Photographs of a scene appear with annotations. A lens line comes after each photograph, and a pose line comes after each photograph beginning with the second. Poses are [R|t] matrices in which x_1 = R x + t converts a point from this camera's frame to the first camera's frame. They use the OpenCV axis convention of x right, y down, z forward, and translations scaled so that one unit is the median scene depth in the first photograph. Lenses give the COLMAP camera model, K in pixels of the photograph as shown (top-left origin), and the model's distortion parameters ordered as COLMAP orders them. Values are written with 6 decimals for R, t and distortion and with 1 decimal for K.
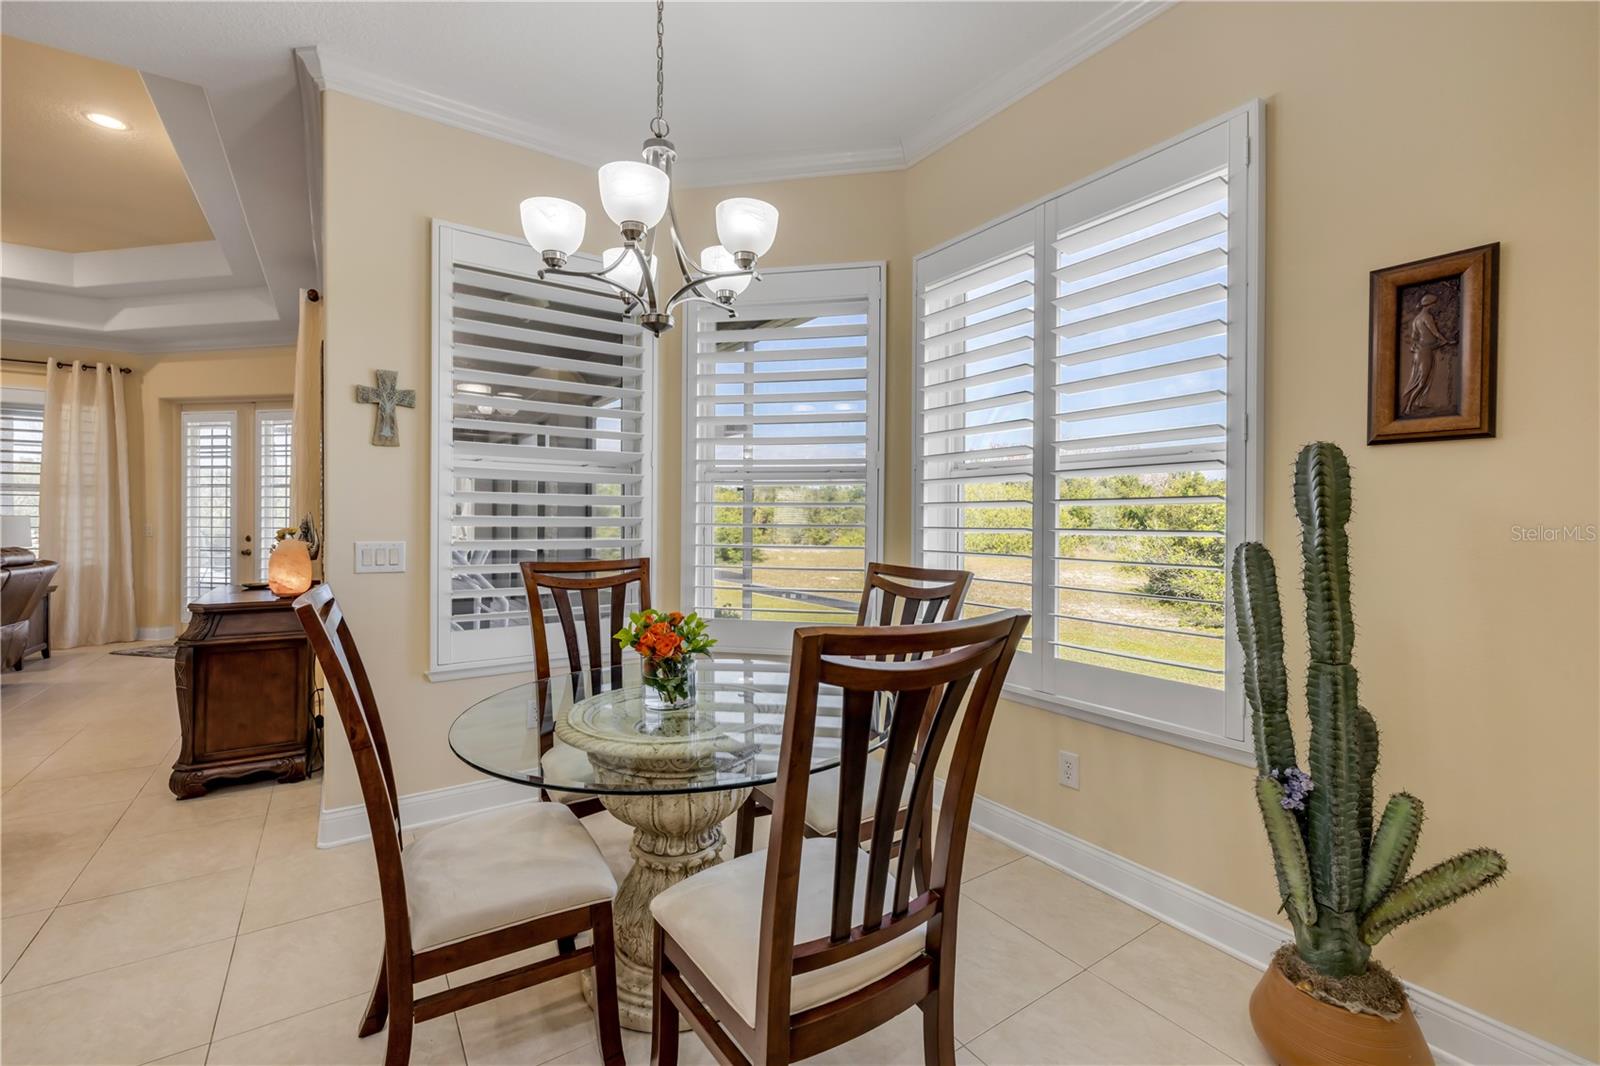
lens RADIAL K [[689.4, 0, 800.1], [0, 689.4, 525.5], [0, 0, 1]] dist [-0.002314, 0.000187]
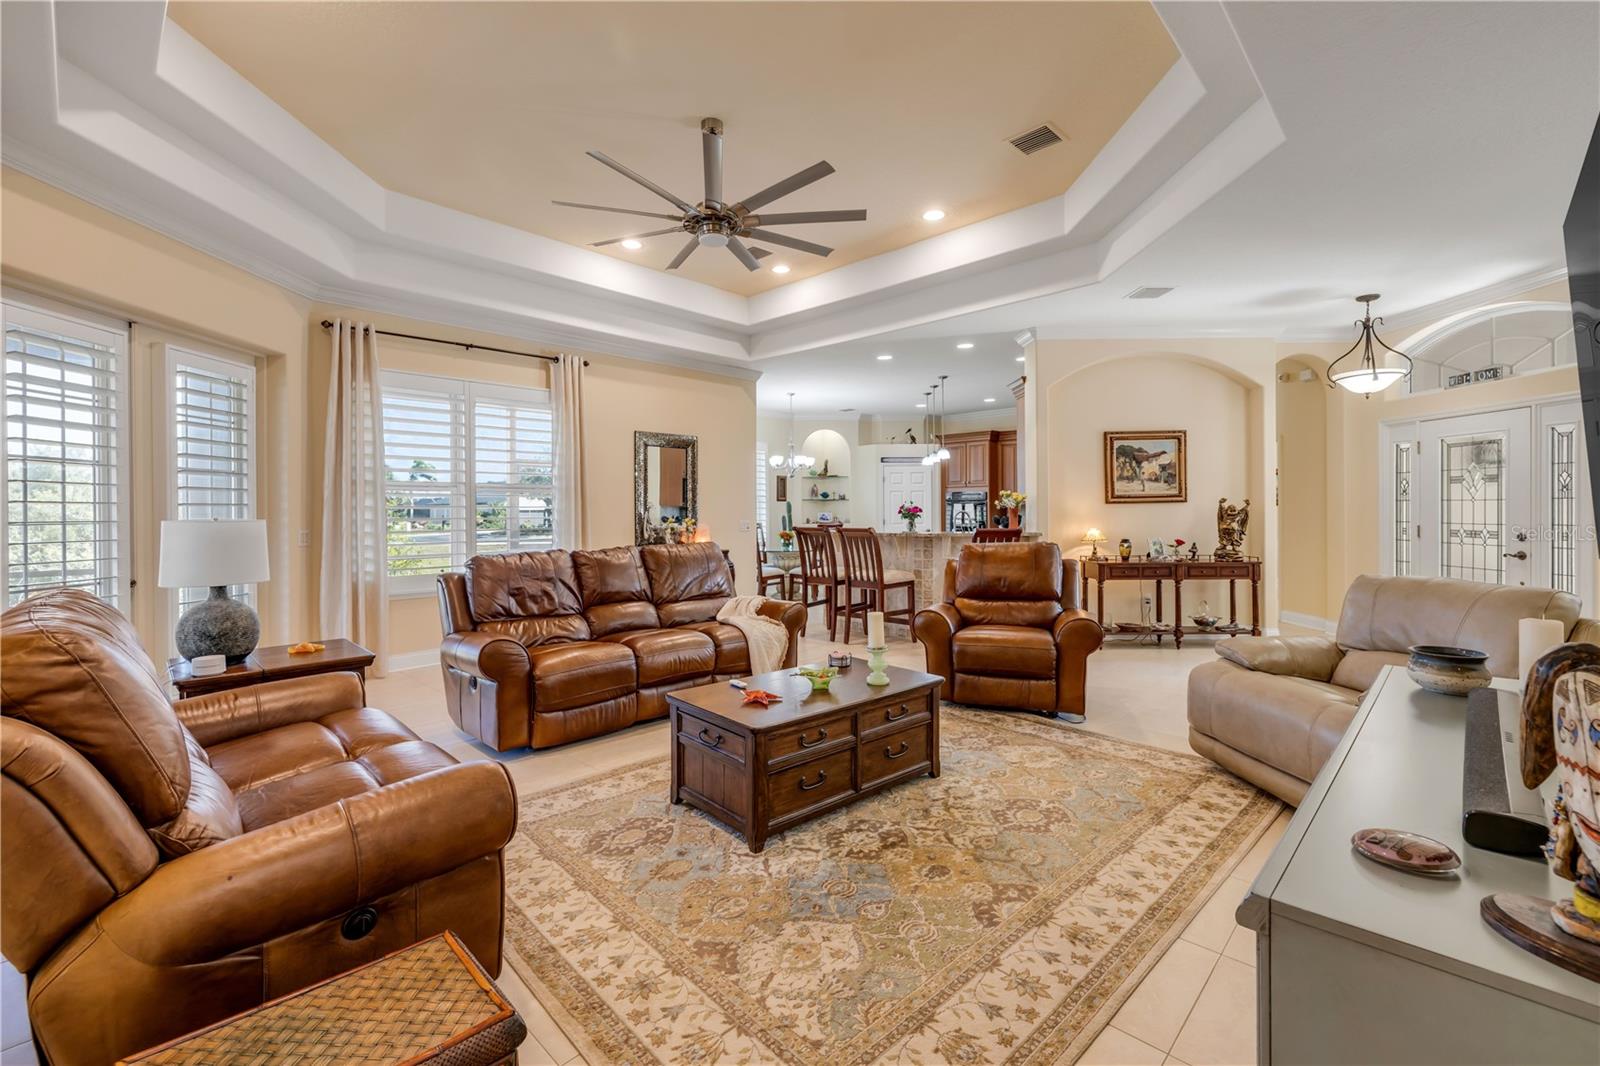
lens RADIAL K [[689.4, 0, 768.5], [0, 689.4, 512.0], [0, 0, 1]] dist [-0.002314, 0.000187]
pose [[-0.179178, -0.004886, 0.983804, -3.800084], [0.013404, 0.999883, 0.007408, -0.037559], [-0.983725, 0.014515, -0.179092, 1.490847]]
